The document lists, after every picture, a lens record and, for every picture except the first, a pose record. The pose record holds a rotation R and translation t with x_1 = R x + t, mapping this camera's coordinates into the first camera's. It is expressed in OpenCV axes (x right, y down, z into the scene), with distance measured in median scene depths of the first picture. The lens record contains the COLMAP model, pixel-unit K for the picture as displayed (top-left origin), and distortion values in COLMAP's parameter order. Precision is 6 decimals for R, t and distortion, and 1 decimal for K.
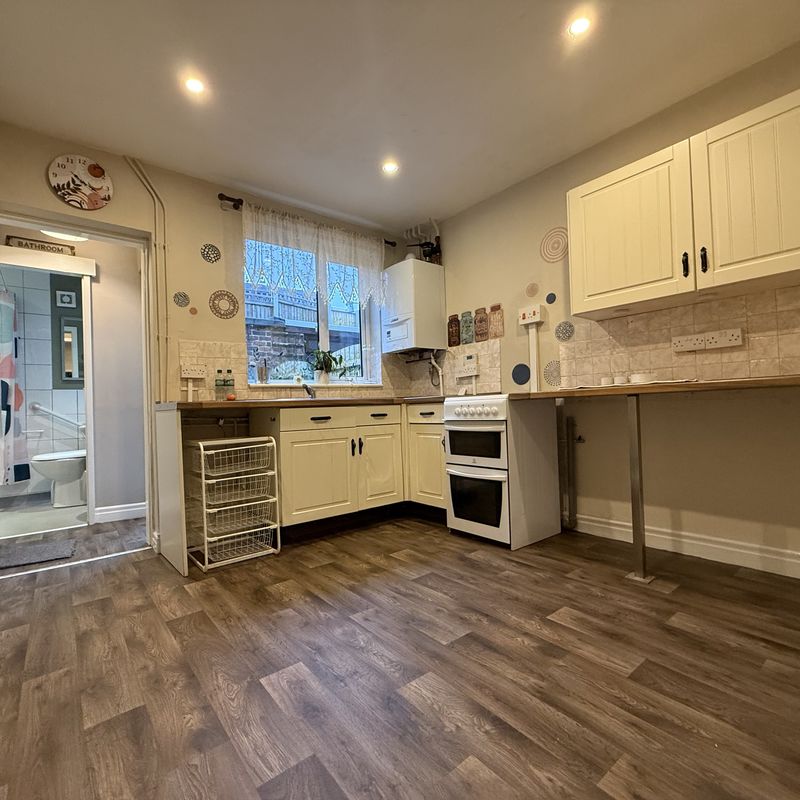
lens RADIAL K [[421.0, 0, 396.8], [0, 421.0, 399.7], [0, 0, 1]] dist [-0.003054, -0.001839]
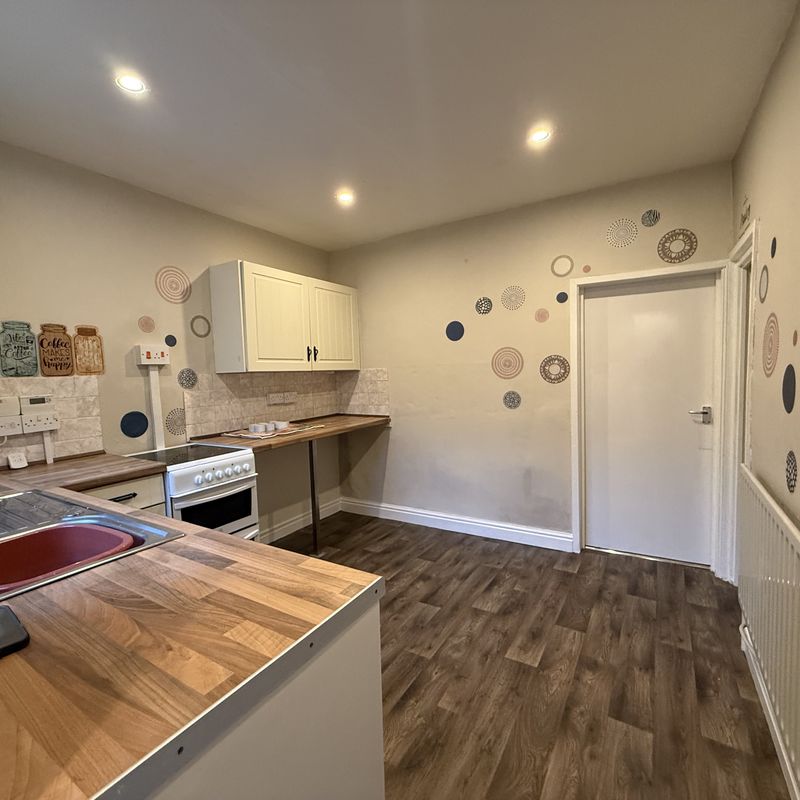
lens RADIAL K [[421.0, 0, 394.2], [0, 421.0, 403.5], [0, 0, 1]] dist [-0.003054, -0.001839]
pose [[-0.322288, -0.026258, 0.946277, -0.854808], [0.026052, 0.998991, 0.036594, -0.160270], [-0.946283, 0.036447, -0.321278, 1.080915]]
